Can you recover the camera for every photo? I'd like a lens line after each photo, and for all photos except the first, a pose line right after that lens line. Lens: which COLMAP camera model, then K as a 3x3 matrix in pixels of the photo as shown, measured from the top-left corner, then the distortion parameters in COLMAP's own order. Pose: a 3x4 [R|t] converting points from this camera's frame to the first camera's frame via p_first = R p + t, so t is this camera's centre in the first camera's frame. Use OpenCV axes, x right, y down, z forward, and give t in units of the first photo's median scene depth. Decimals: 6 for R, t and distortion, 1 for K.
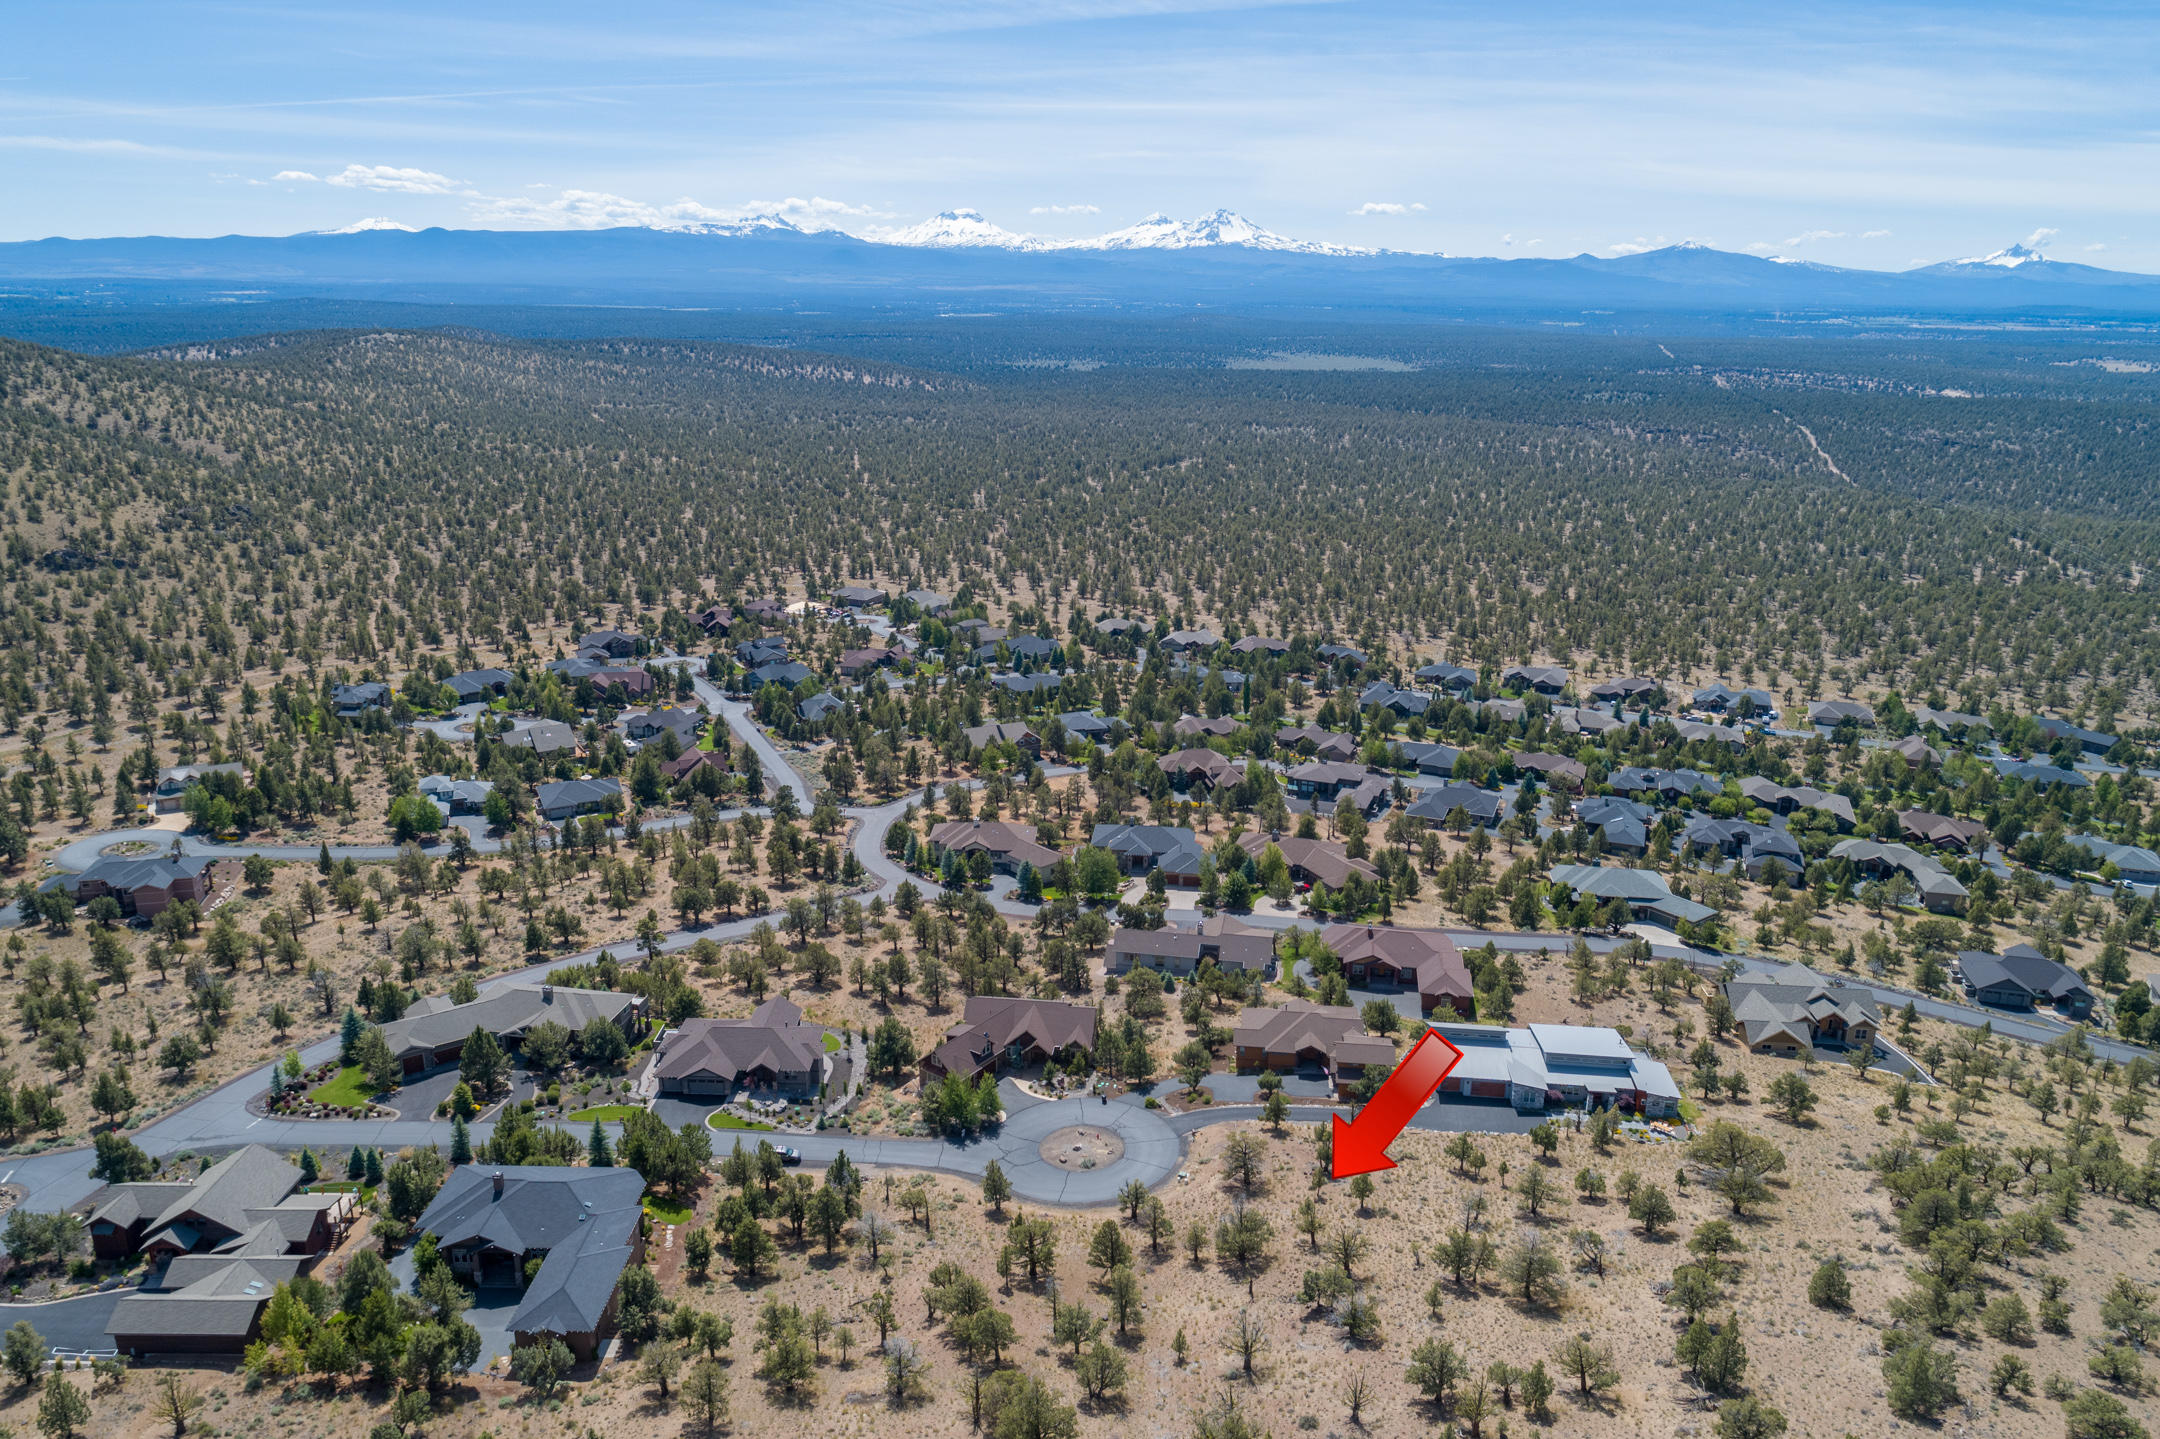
lens RADIAL K [[1457.1, 0, 1081.4], [0, 1457.1, 722.8], [0, 0, 1]] dist [-0.005739, 0.010282]
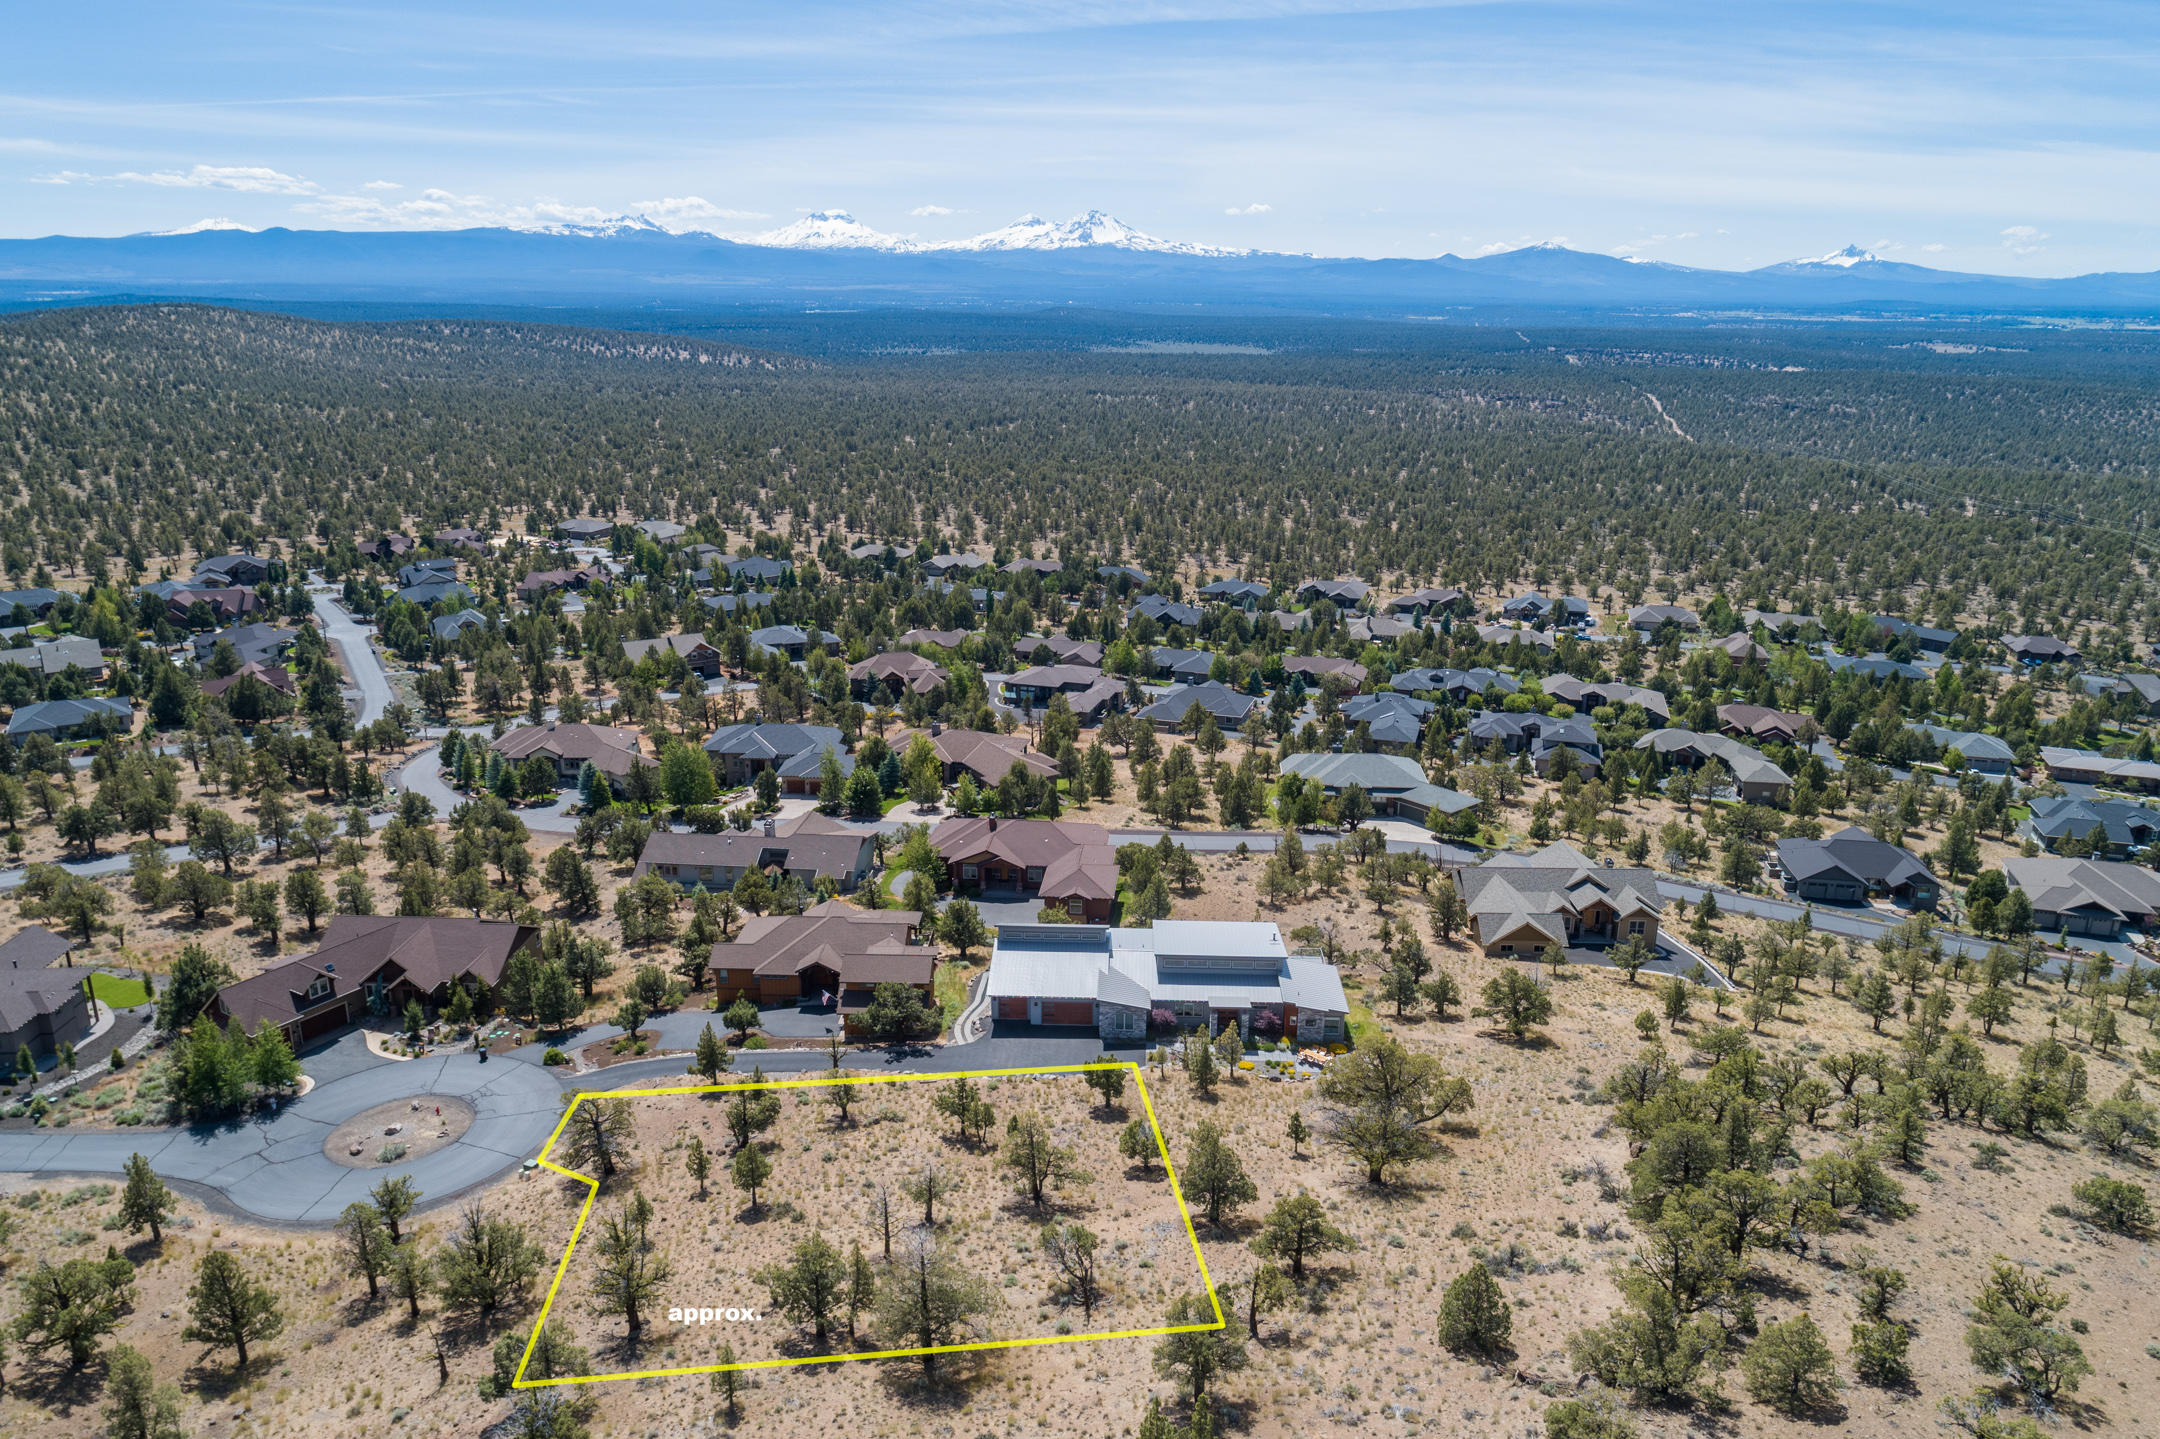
lens RADIAL K [[1457.1, 0, 1080.3], [0, 1457.1, 720.1], [0, 0, 1]] dist [-0.005739, 0.010282]
pose [[0.996701, -0.026078, 0.076851, 0.089230], [0.026322, 0.999651, -0.002164, 0.045352], [-0.076768, 0.004180, 0.997040, 0.128793]]
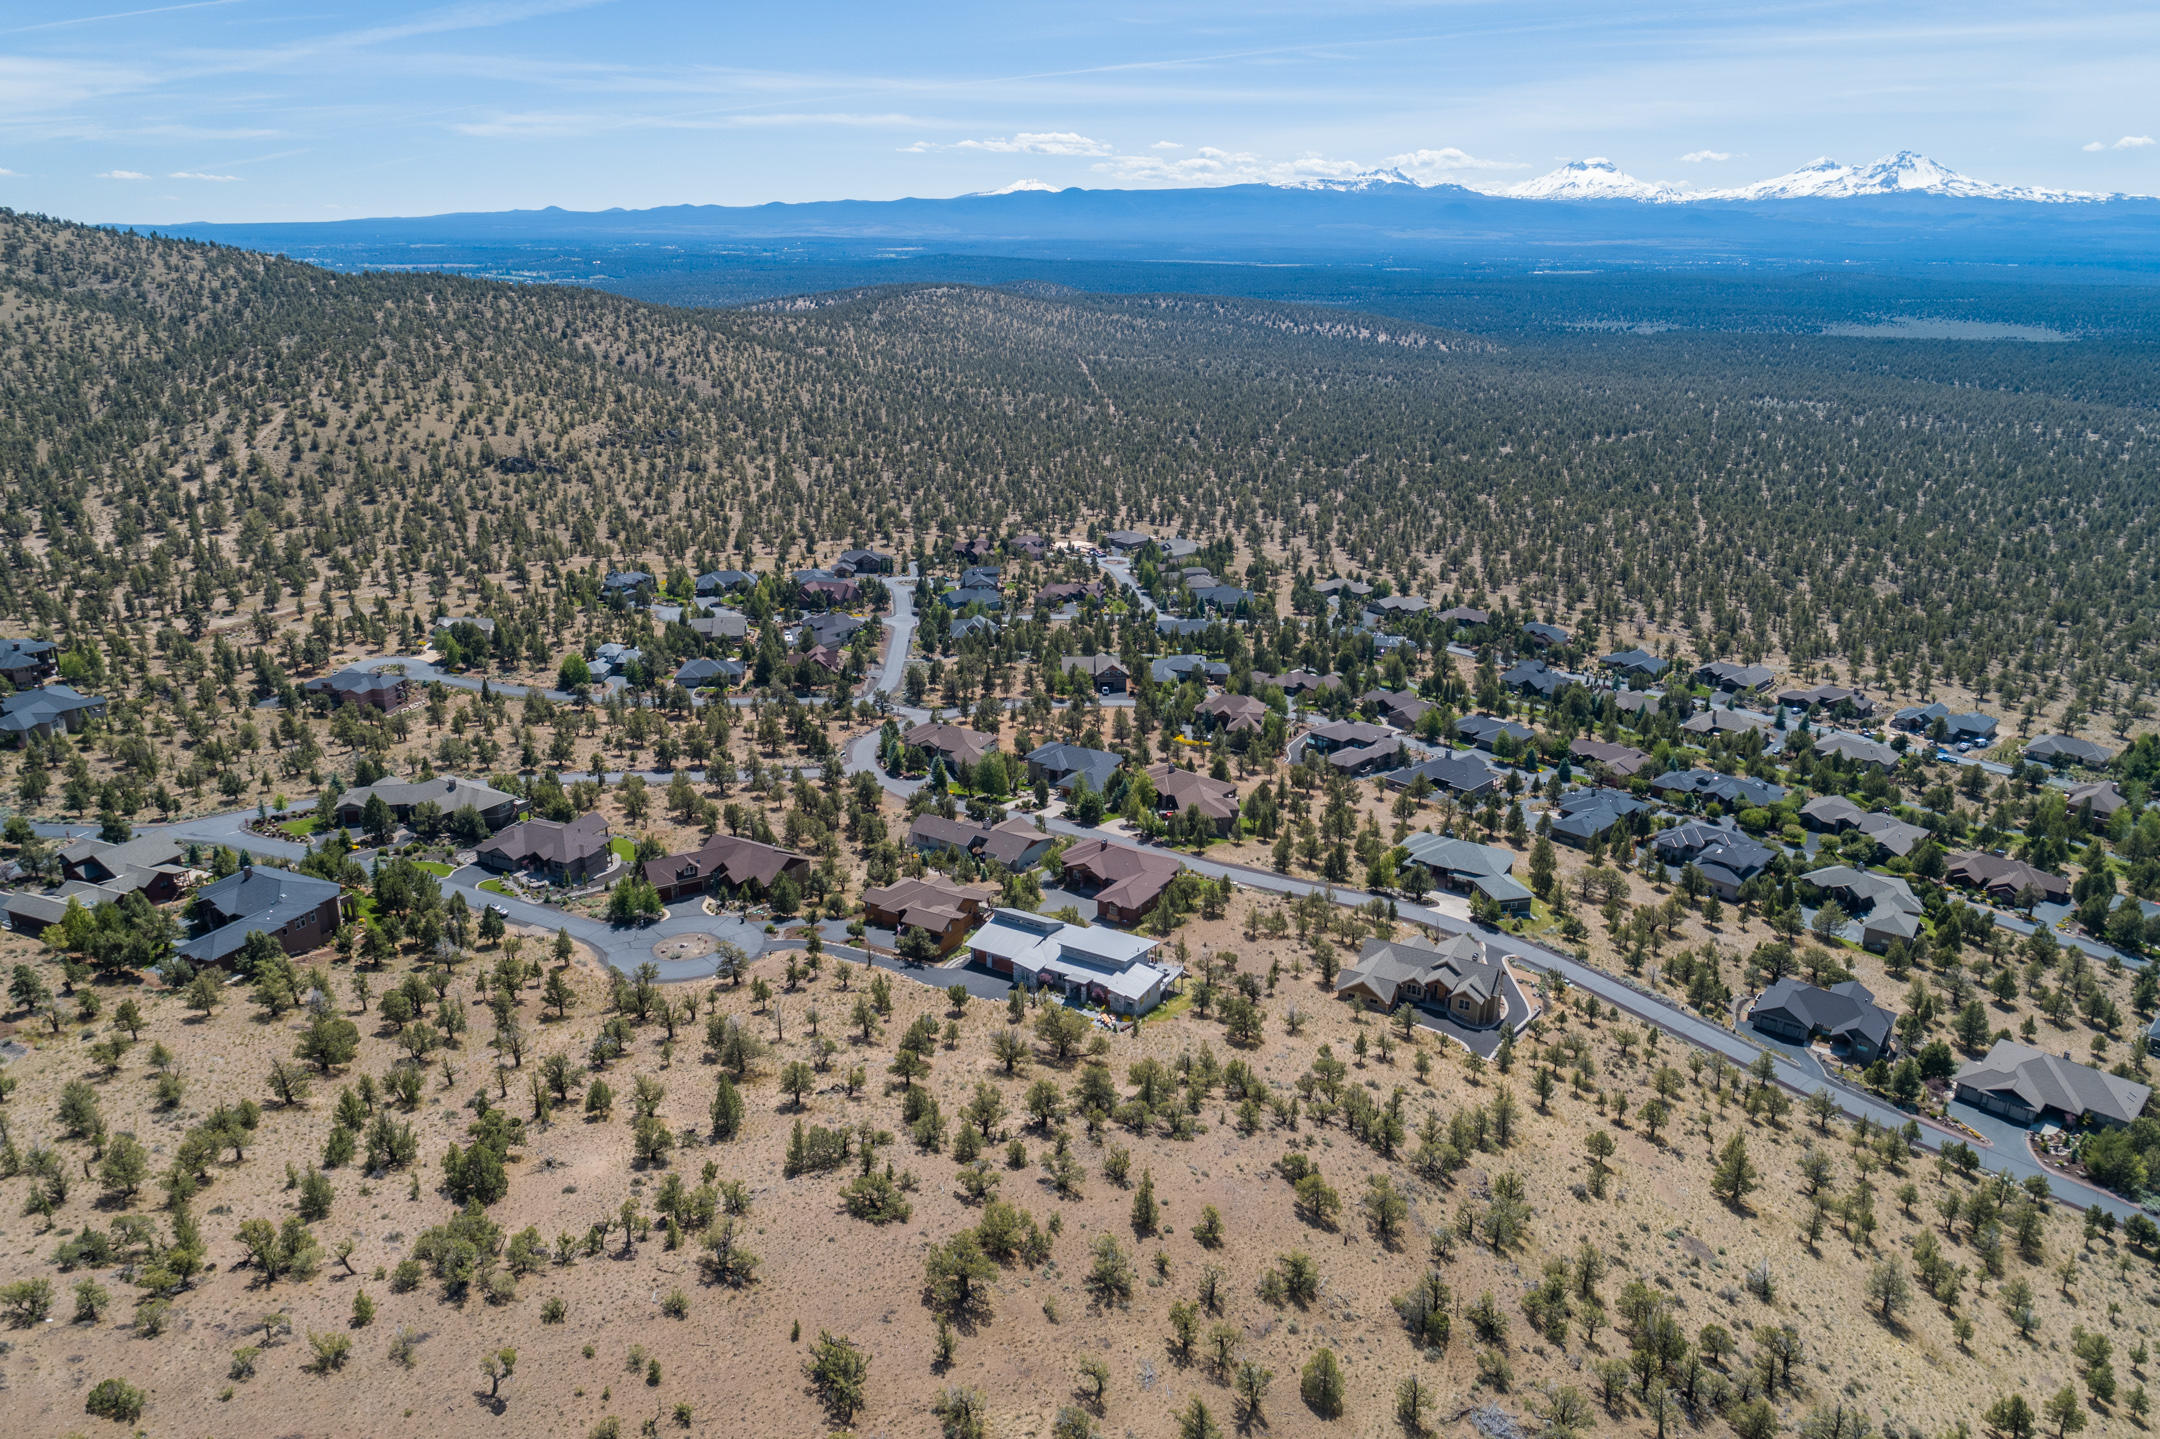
lens RADIAL K [[1457.1, 0, 1077.3], [0, 1457.1, 715.7], [0, 0, 1]] dist [-0.005739, 0.010282]
pose [[0.921142, 0.117717, -0.370998, 0.277653], [-0.108896, 0.993047, 0.044716, -0.001592], [0.373682, -0.000789, 0.927556, -0.021282]]
